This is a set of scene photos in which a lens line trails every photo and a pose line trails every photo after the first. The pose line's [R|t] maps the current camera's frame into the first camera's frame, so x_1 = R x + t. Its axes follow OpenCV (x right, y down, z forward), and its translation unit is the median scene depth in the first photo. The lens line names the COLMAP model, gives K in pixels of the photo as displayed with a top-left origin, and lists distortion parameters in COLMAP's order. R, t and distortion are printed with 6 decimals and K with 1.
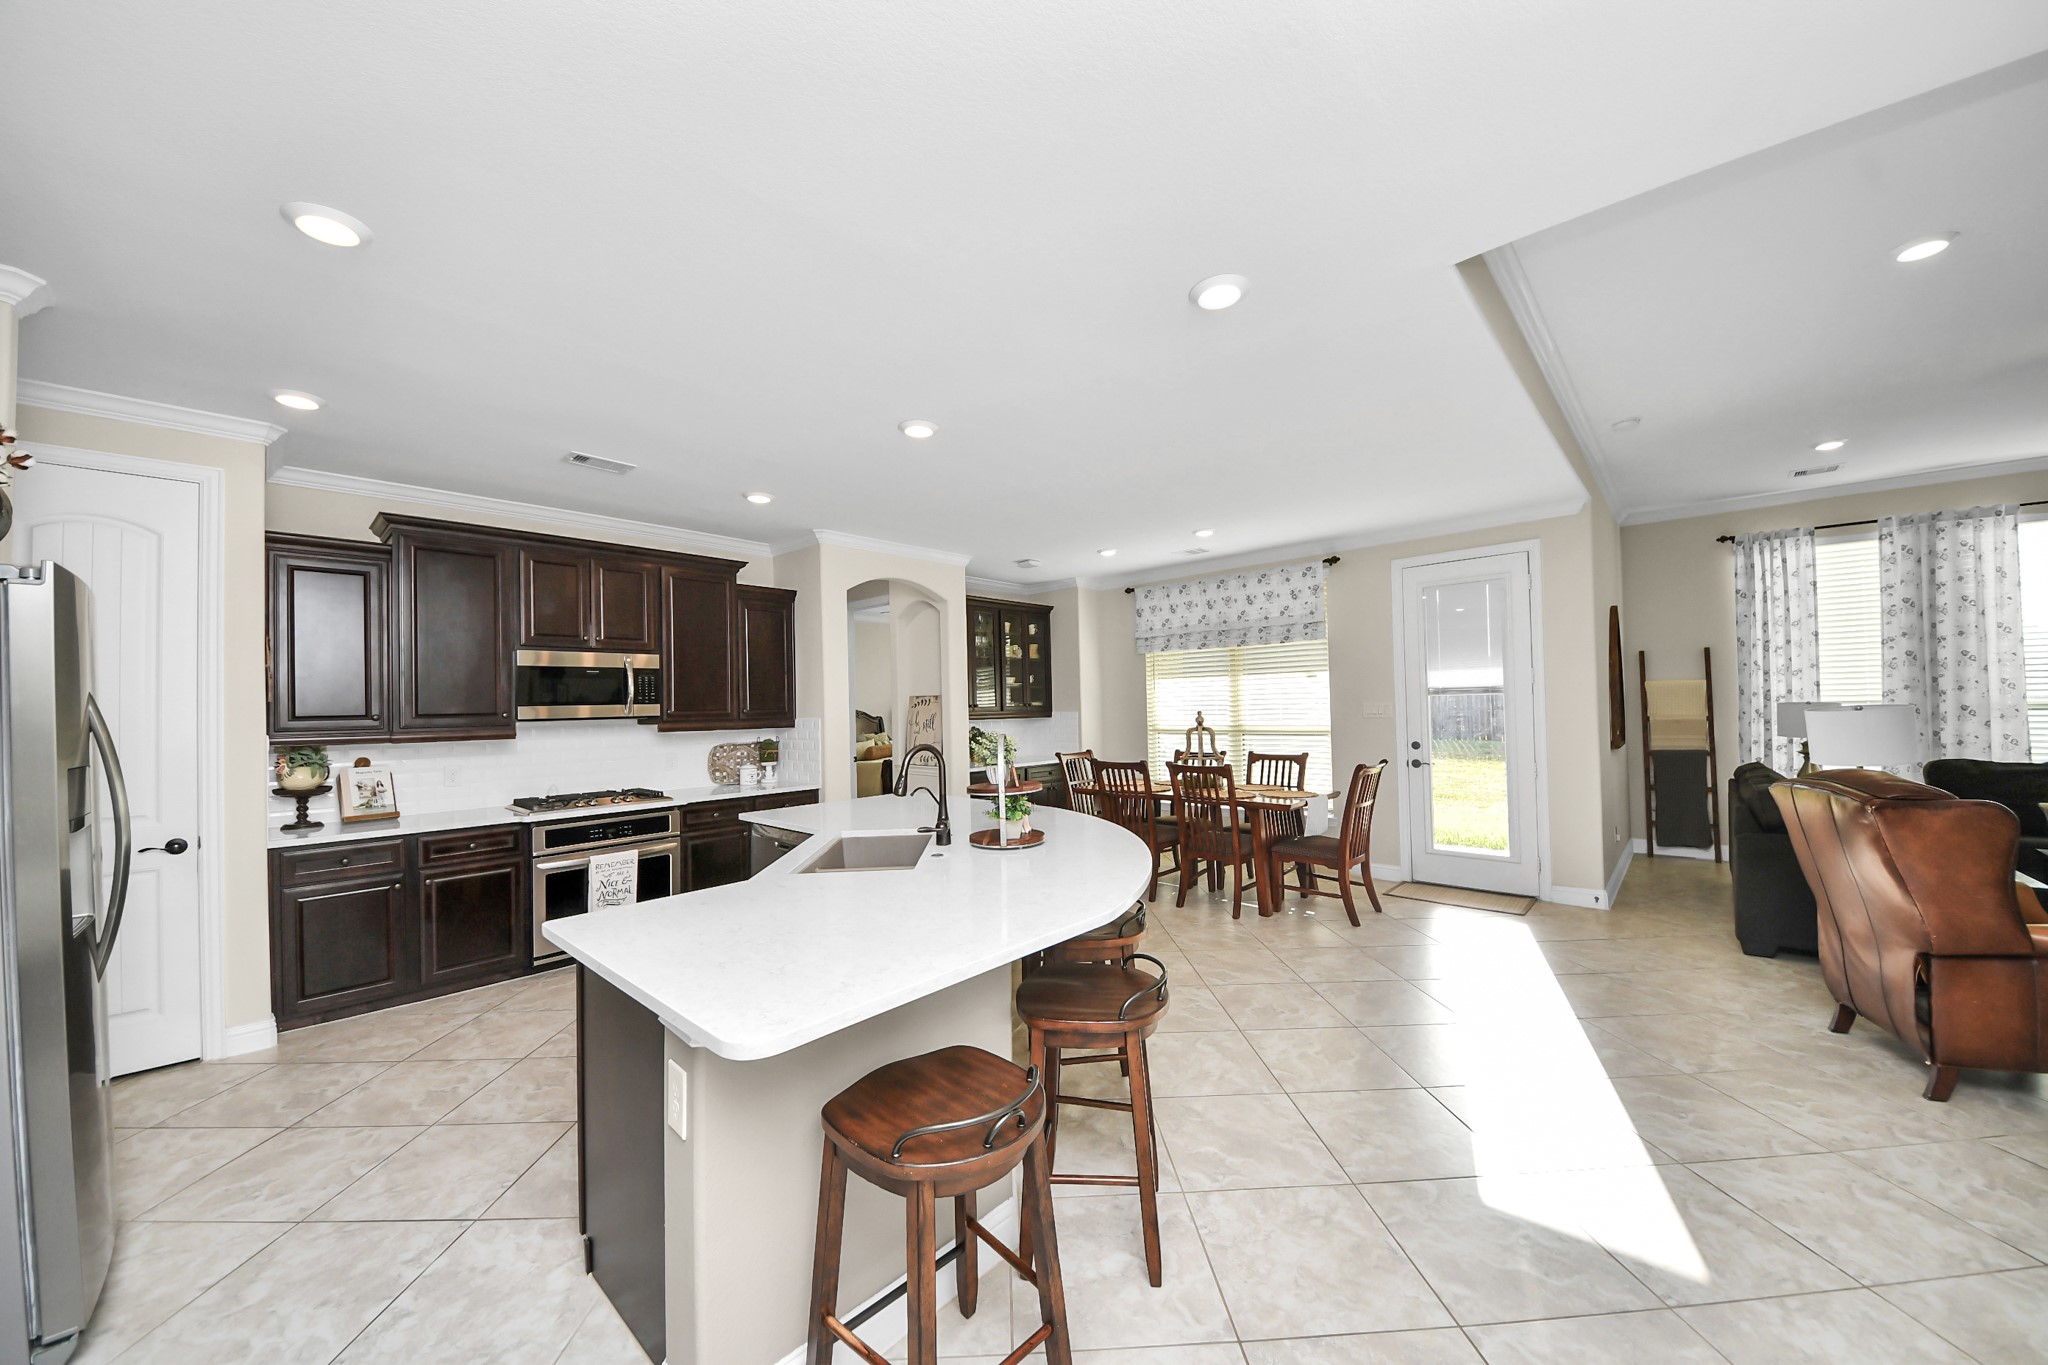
lens RADIAL K [[727.2, 0, 1025.1], [0, 727.2, 701.4], [0, 0, 1]] dist [-0.000122, -0.010353]
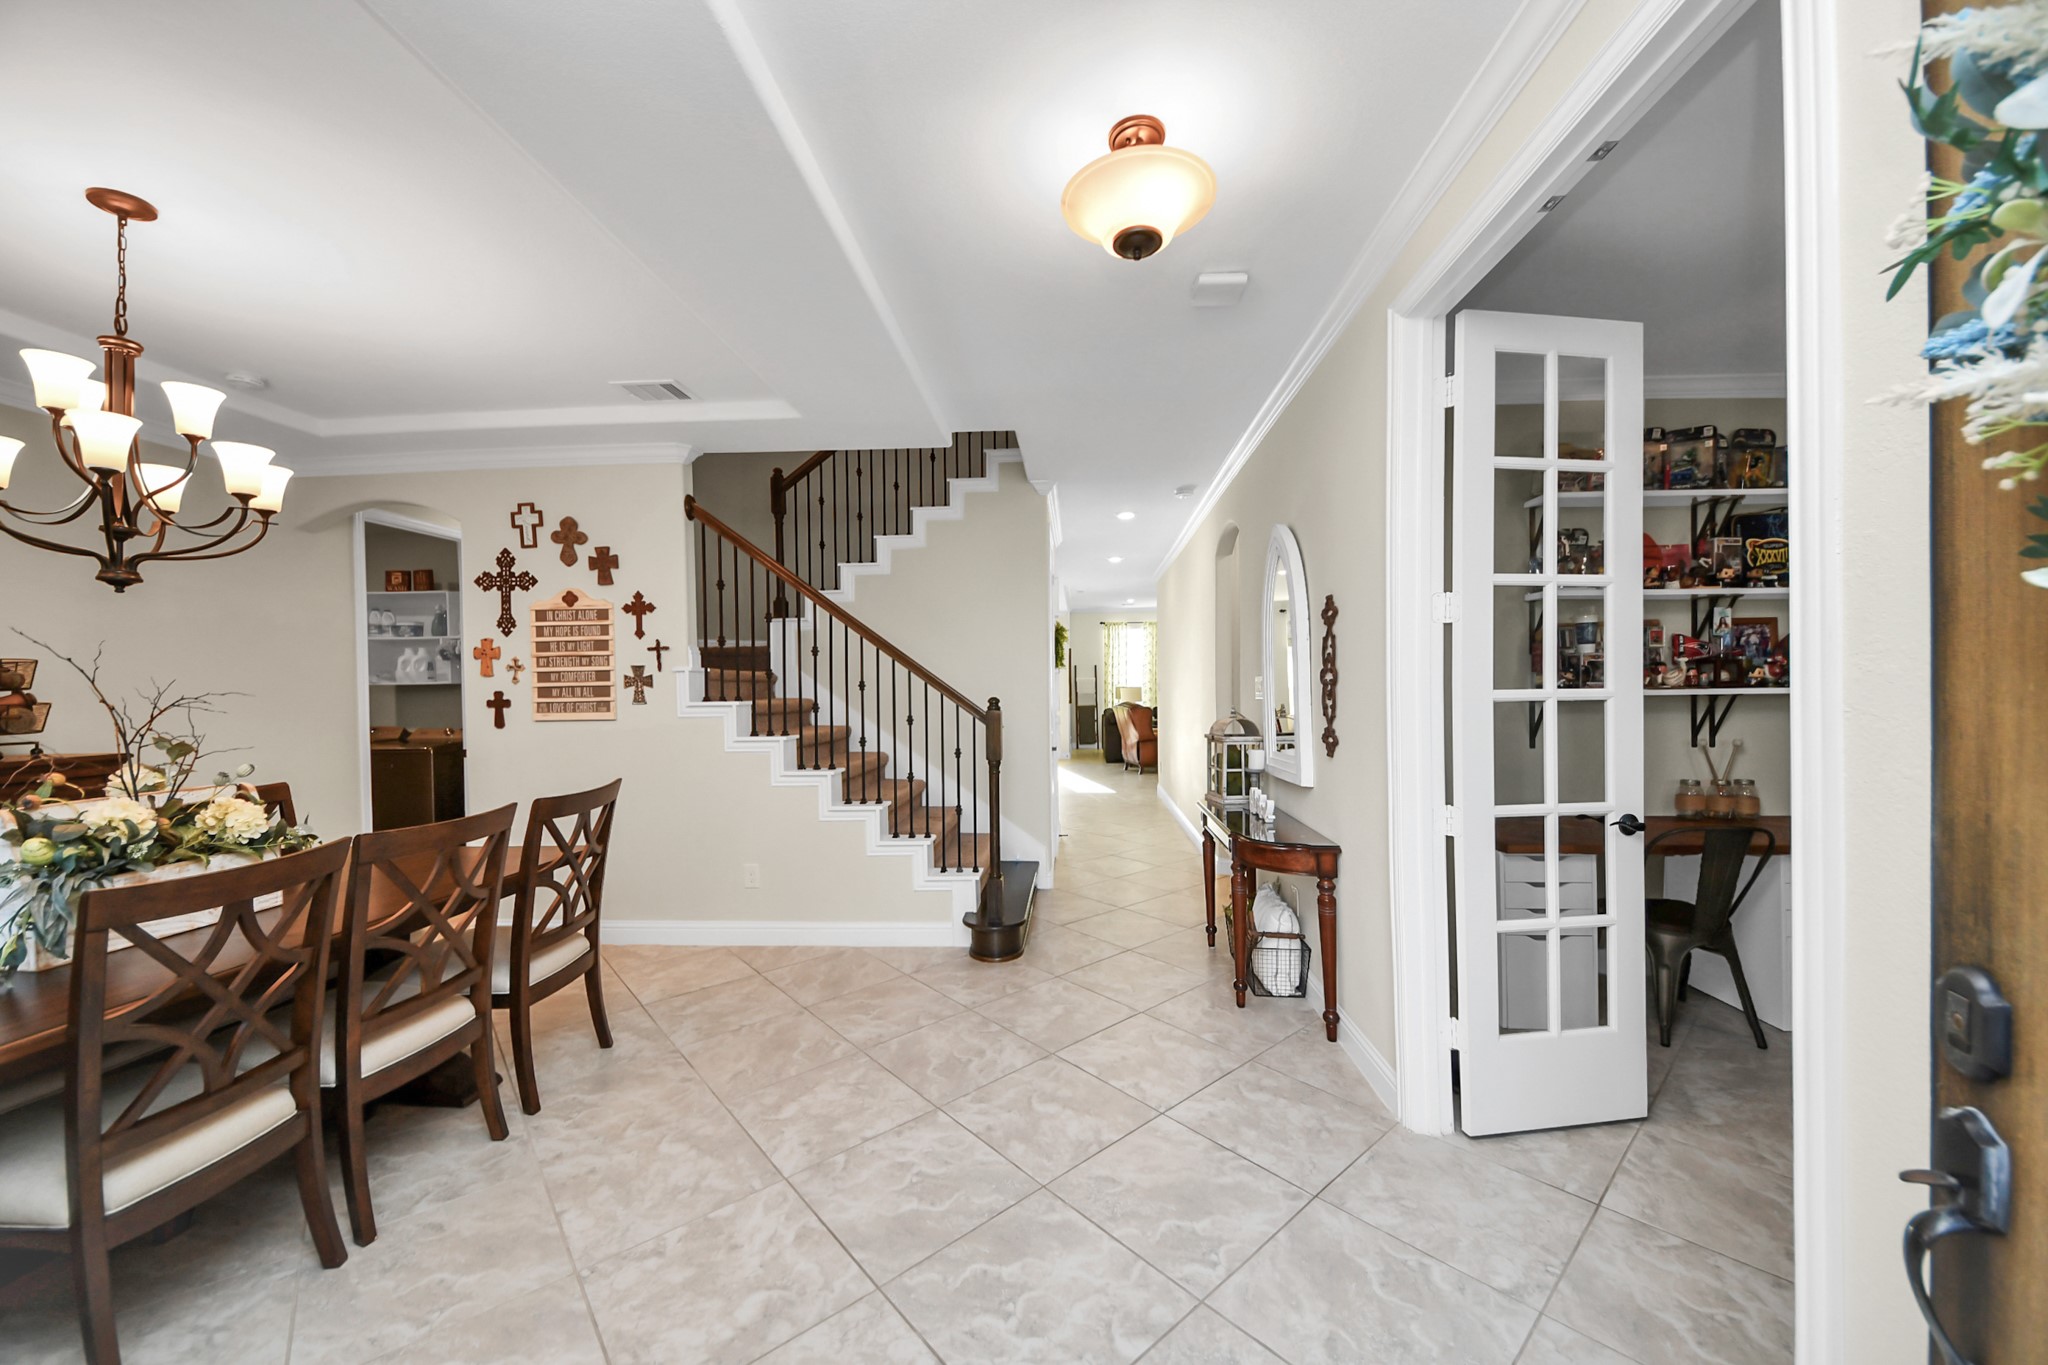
lens RADIAL K [[741.1, 0, 1023.7], [0, 741.1, 690.0], [0, 0, 1]] dist [-0.000113, -0.007463]
pose [[0.774225, 0.015135, 0.632730, -0.937780], [-0.016413, 0.999858, -0.003834, 0.029053], [-0.632698, -0.007417, 0.774363, -0.896852]]
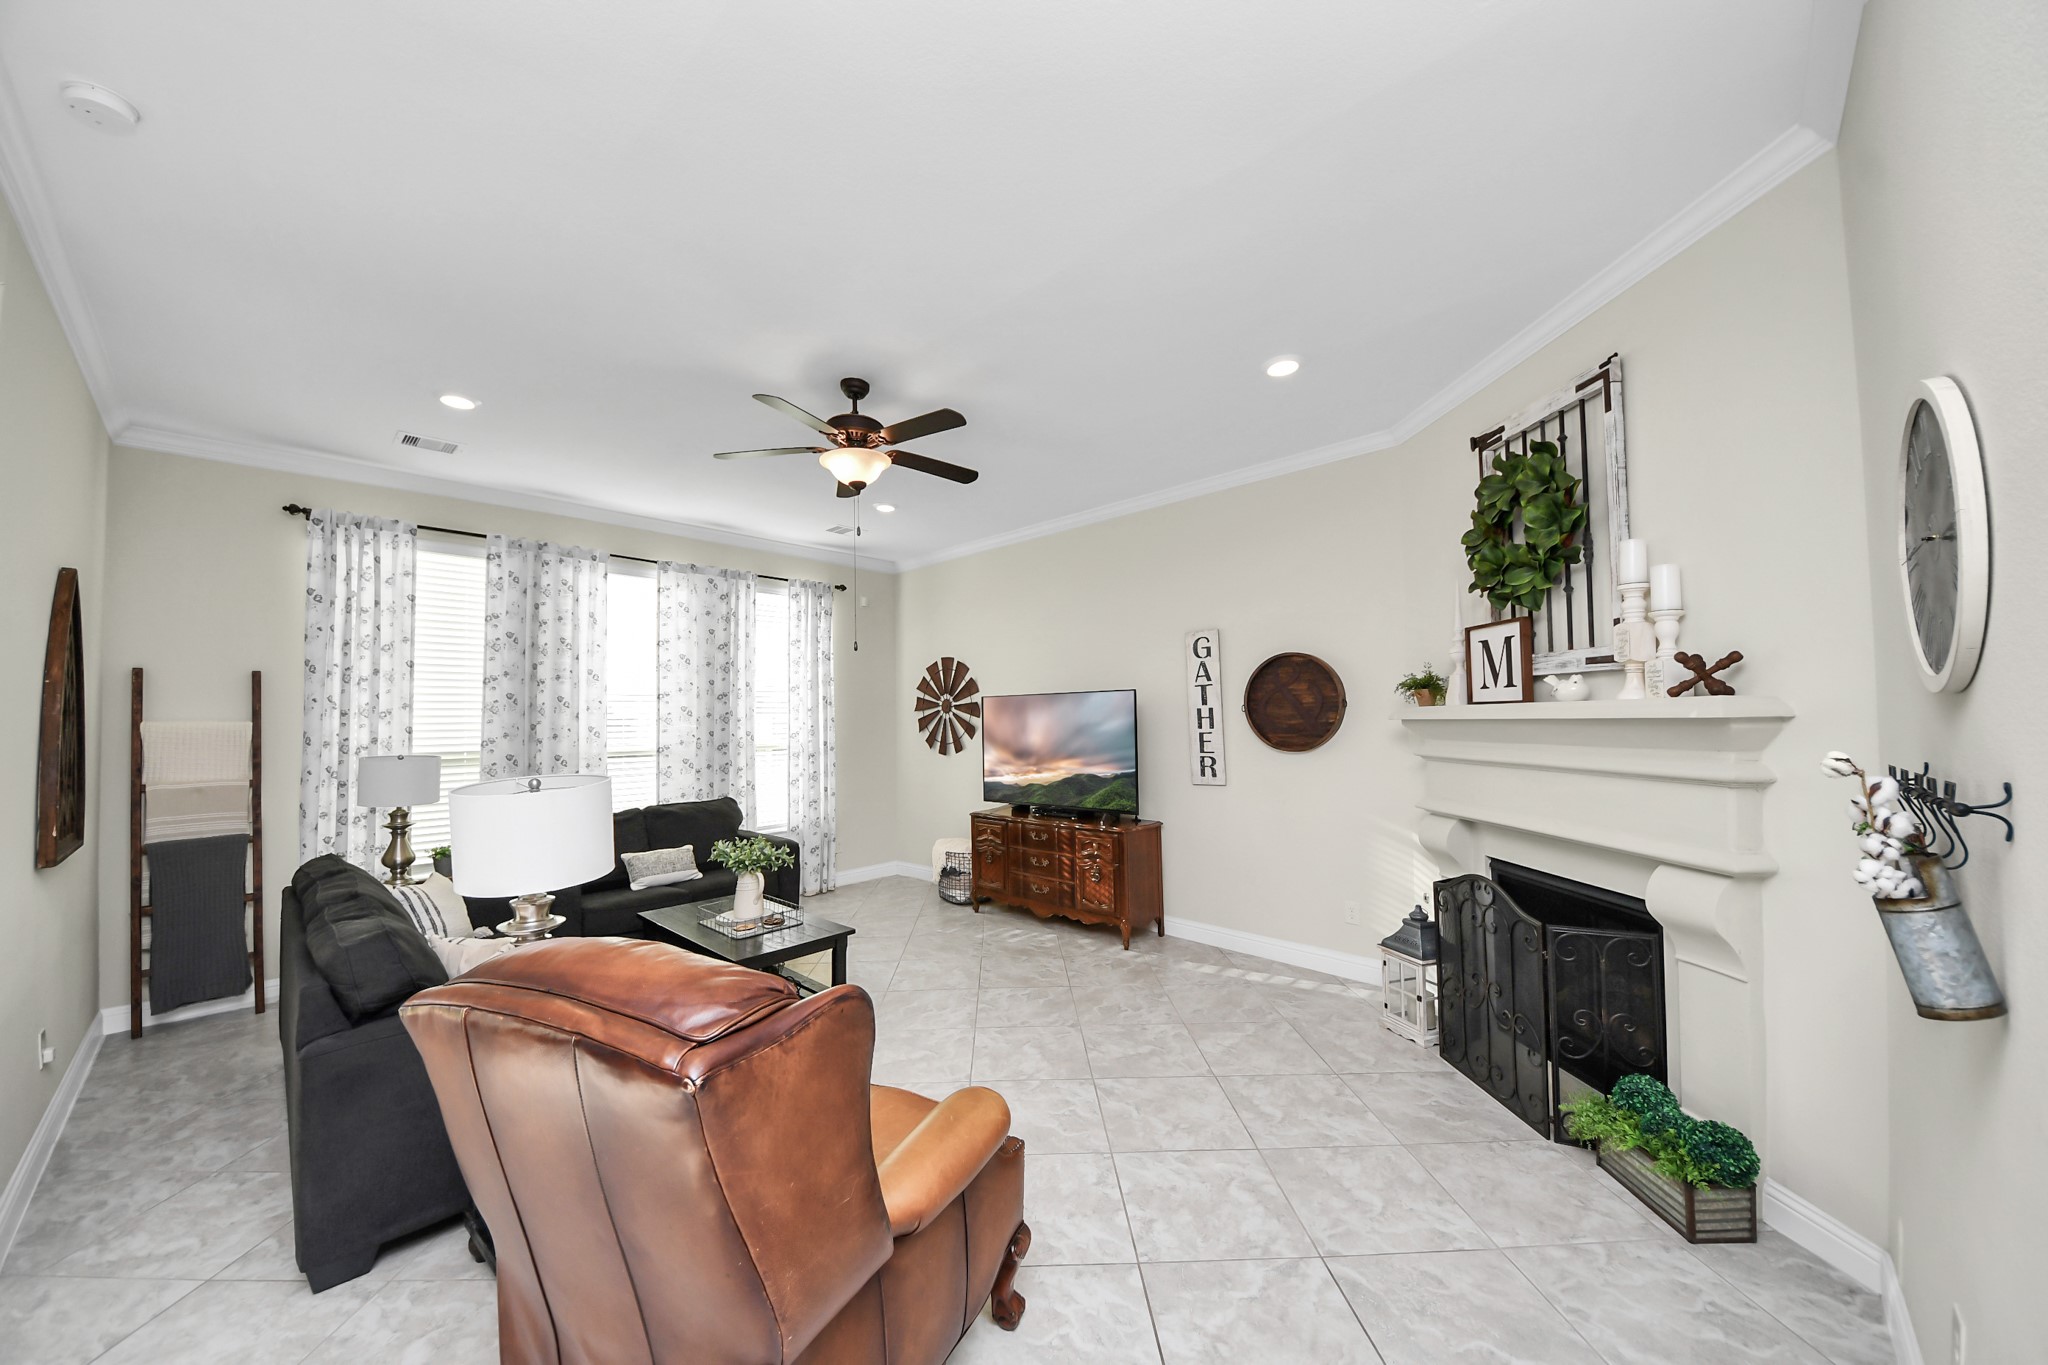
lens RADIAL K [[741.1, 0, 1023.7], [0, 741.1, 690.0], [0, 0, 1]] dist [-0.000113, -0.007463]
pose [[0.004563, 0.055385, 0.998455, 0.324646], [-0.000737, 0.998465, -0.055383, -0.024162], [-0.999989, -0.000483, 0.004597, 0.343237]]
